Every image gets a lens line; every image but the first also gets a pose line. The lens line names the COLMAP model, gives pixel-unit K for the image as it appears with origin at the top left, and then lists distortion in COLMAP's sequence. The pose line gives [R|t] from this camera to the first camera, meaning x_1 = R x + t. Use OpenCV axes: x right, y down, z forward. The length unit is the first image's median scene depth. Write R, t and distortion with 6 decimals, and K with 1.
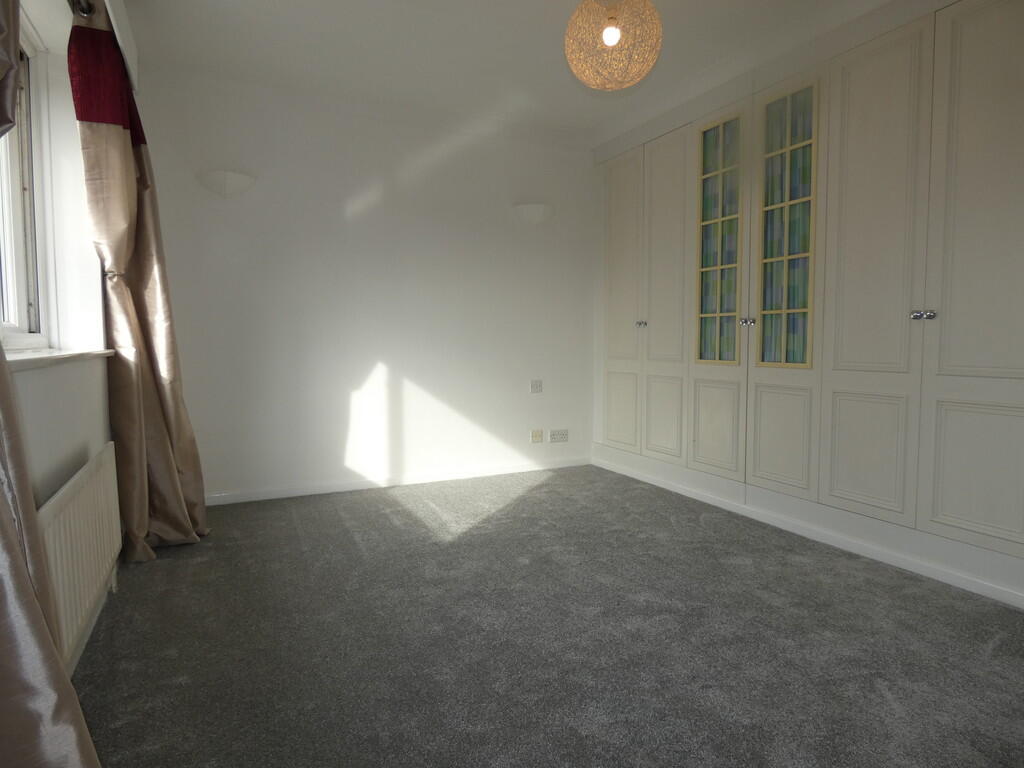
lens RADIAL K [[614.0, 0, 509.0], [0, 614.0, 381.6], [0, 0, 1]] dist [-0.002852, -0.002460]
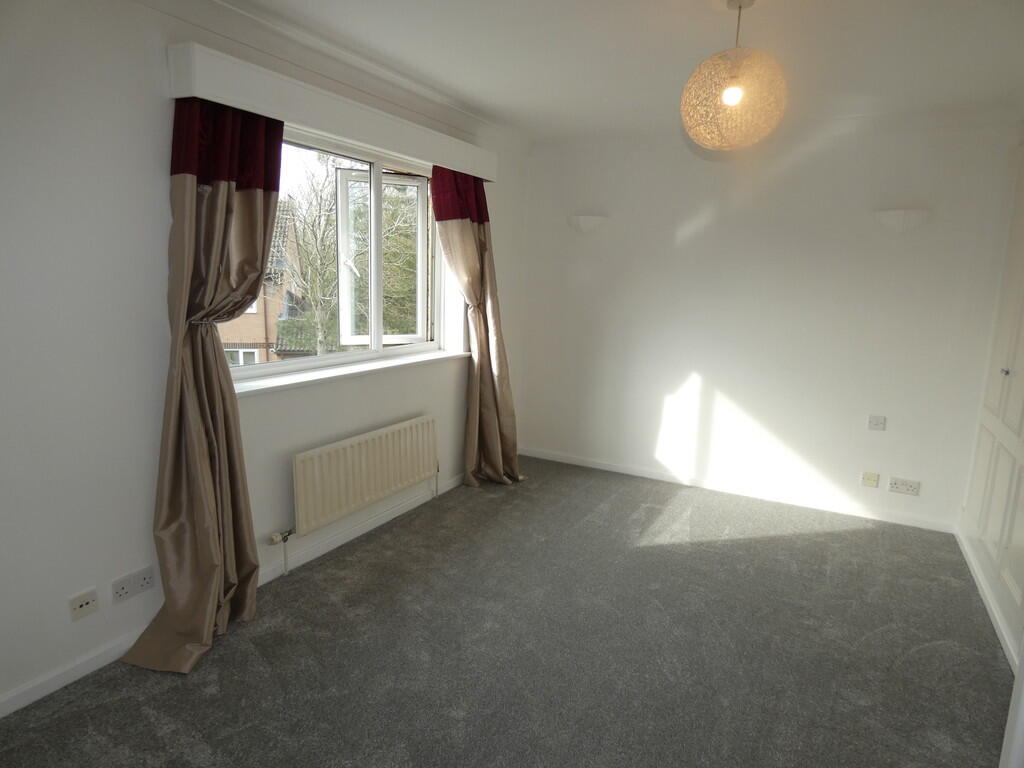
lens RADIAL K [[614.0, 0, 509.0], [0, 614.0, 381.6], [0, 0, 1]] dist [-0.002852, -0.002460]
pose [[0.579050, 0.158475, -0.799741, 0.610545], [-0.086221, 0.987329, 0.133219, -0.171908], [0.810720, -0.008186, 0.585377, 0.122985]]
